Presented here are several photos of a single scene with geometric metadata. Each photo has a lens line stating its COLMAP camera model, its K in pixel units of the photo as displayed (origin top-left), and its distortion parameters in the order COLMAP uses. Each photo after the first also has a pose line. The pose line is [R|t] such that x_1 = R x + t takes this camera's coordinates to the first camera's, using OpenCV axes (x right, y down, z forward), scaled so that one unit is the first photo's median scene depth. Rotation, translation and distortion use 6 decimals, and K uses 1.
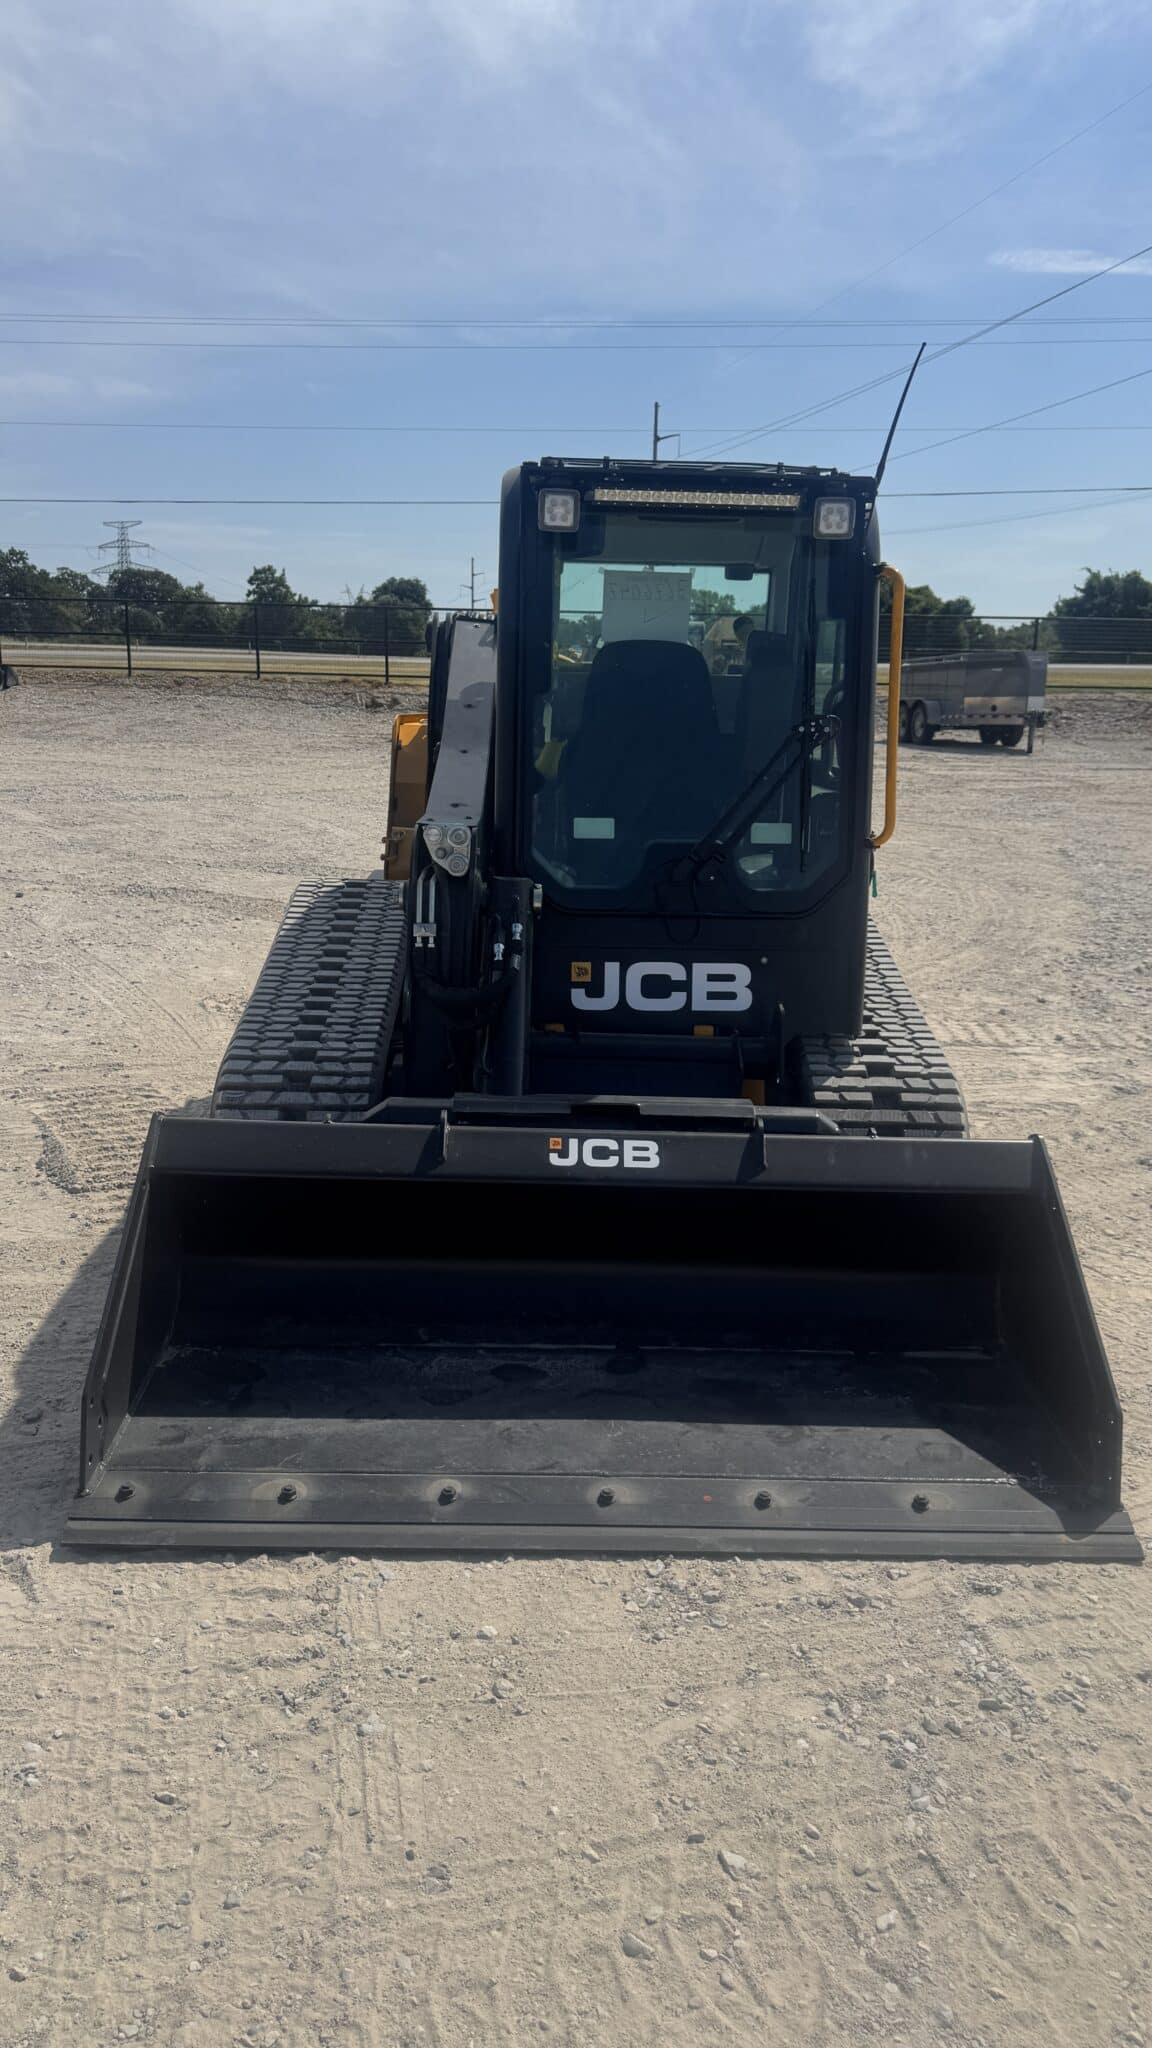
lens RADIAL K [[1408.6, 0, 576.7], [0, 1408.6, 1015.0], [0, 0, 1]] dist [0.001624, -0.001677]
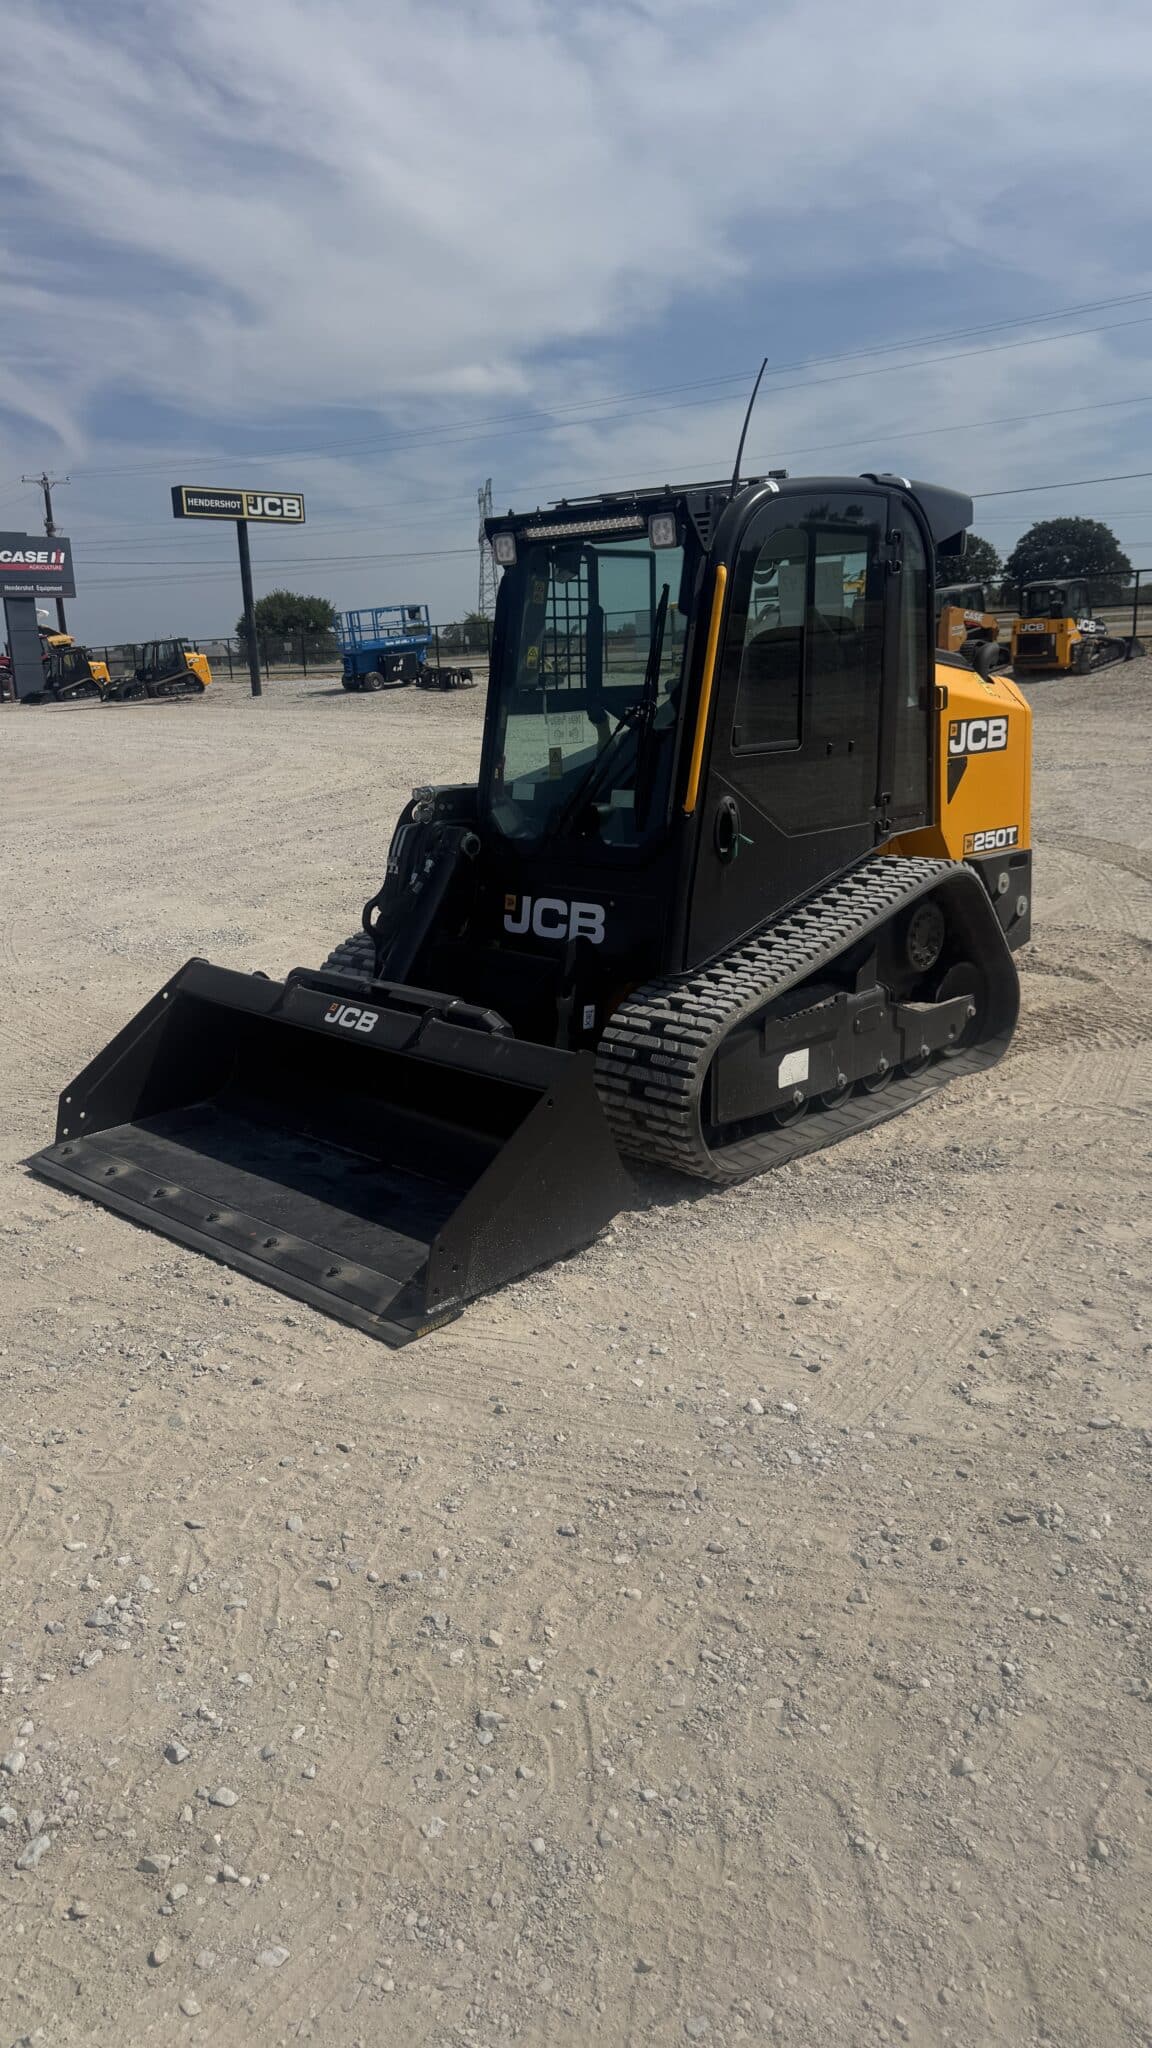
lens RADIAL K [[1408.6, 0, 580.4], [0, 1408.6, 1030.0], [0, 0, 1]] dist [0.001624, -0.001677]
pose [[0.706476, 0.136445, -0.694460, 1.008421], [-0.111491, 0.990444, 0.081178, -0.027421], [0.698900, 0.020076, 0.714938, 0.116301]]
